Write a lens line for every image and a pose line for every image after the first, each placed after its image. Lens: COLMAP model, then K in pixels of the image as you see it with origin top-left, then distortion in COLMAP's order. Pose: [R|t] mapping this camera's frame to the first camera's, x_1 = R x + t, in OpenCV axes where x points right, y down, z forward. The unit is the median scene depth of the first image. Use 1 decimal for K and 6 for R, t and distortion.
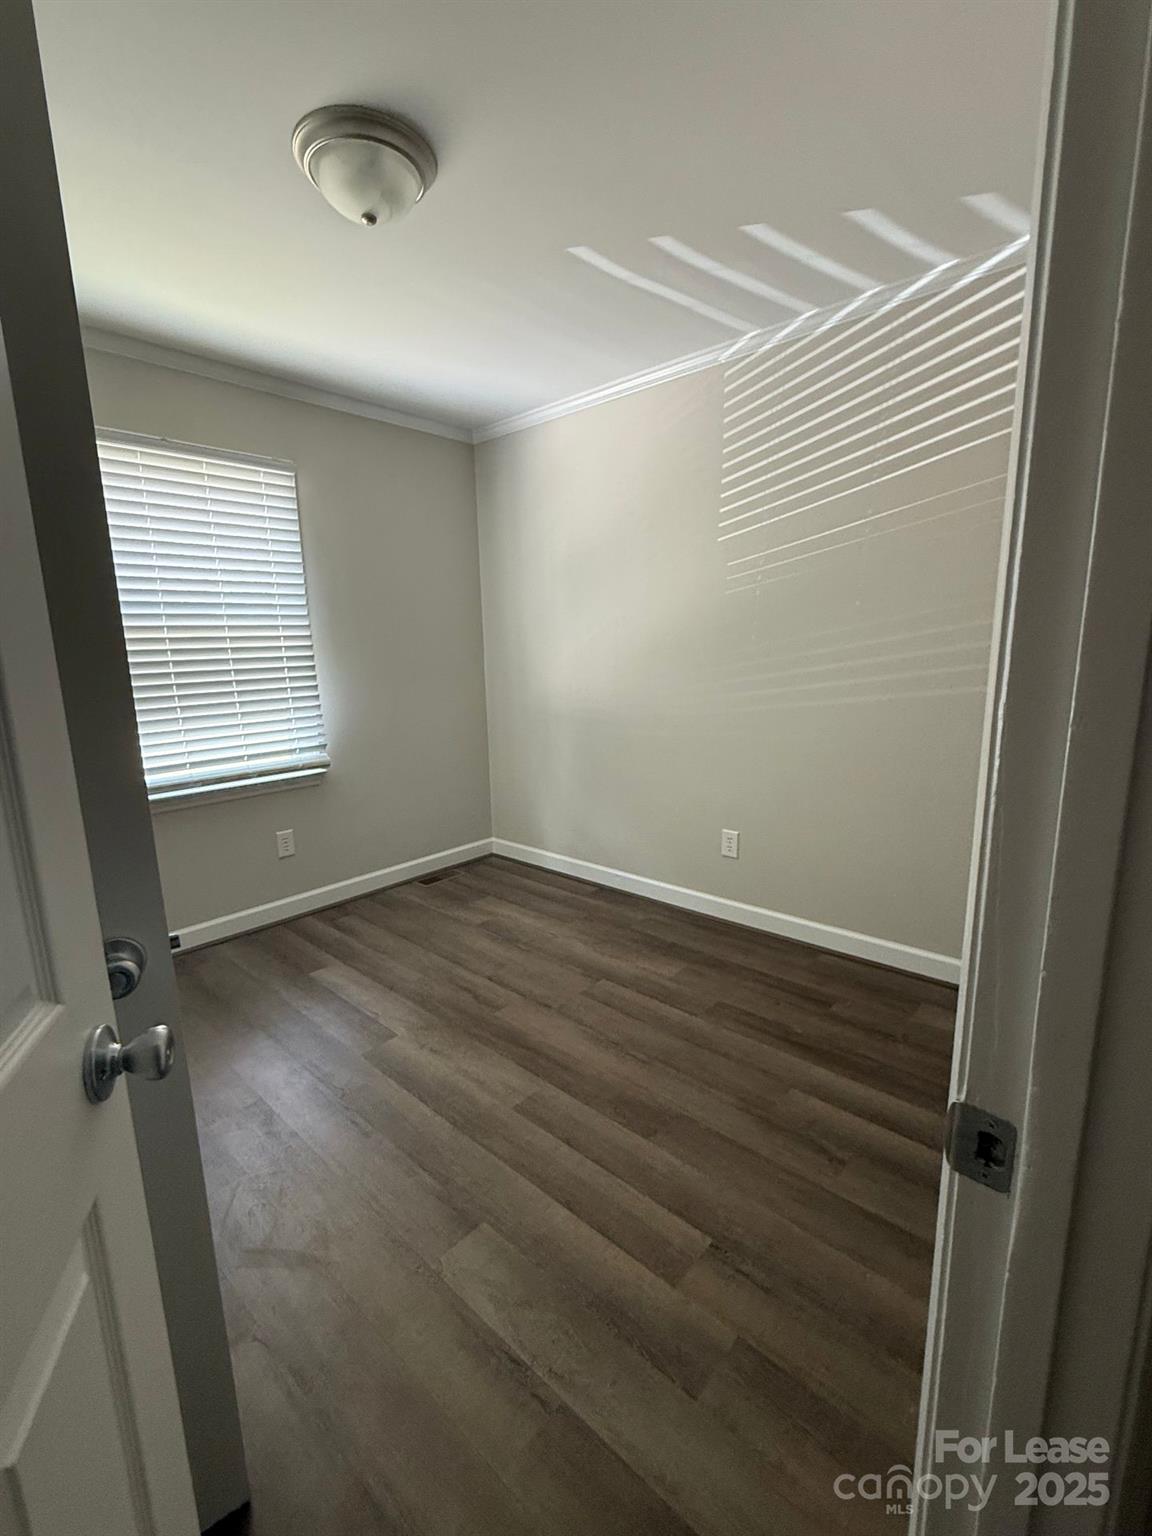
lens RADIAL K [[672.6, 0, 577.6], [0, 672.6, 772.2], [0, 0, 1]] dist [0.000399, -0.000793]
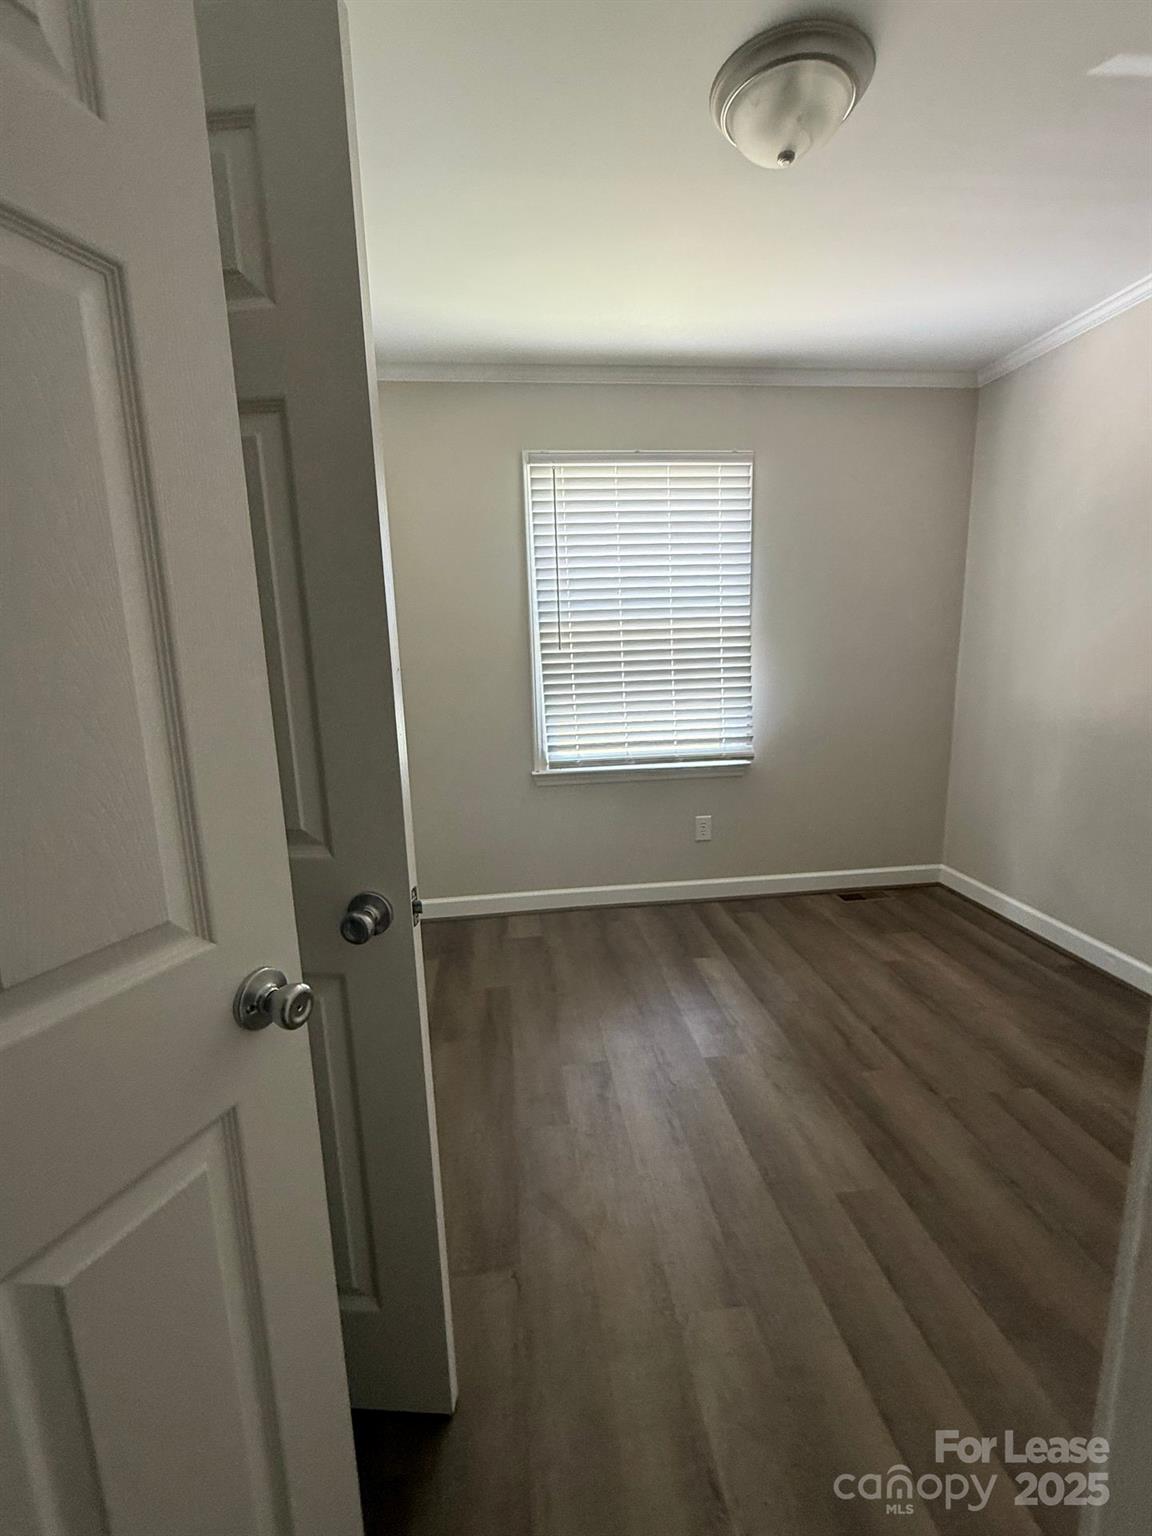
lens RADIAL K [[672.6, 0, 577.6], [0, 672.6, 772.2], [0, 0, 1]] dist [0.000399, -0.000793]
pose [[0.748989, 0.125323, -0.650622, 0.089887], [-0.113998, 0.991681, 0.059784, -0.020706], [0.652701, 0.029392, 0.757045, 0.093066]]
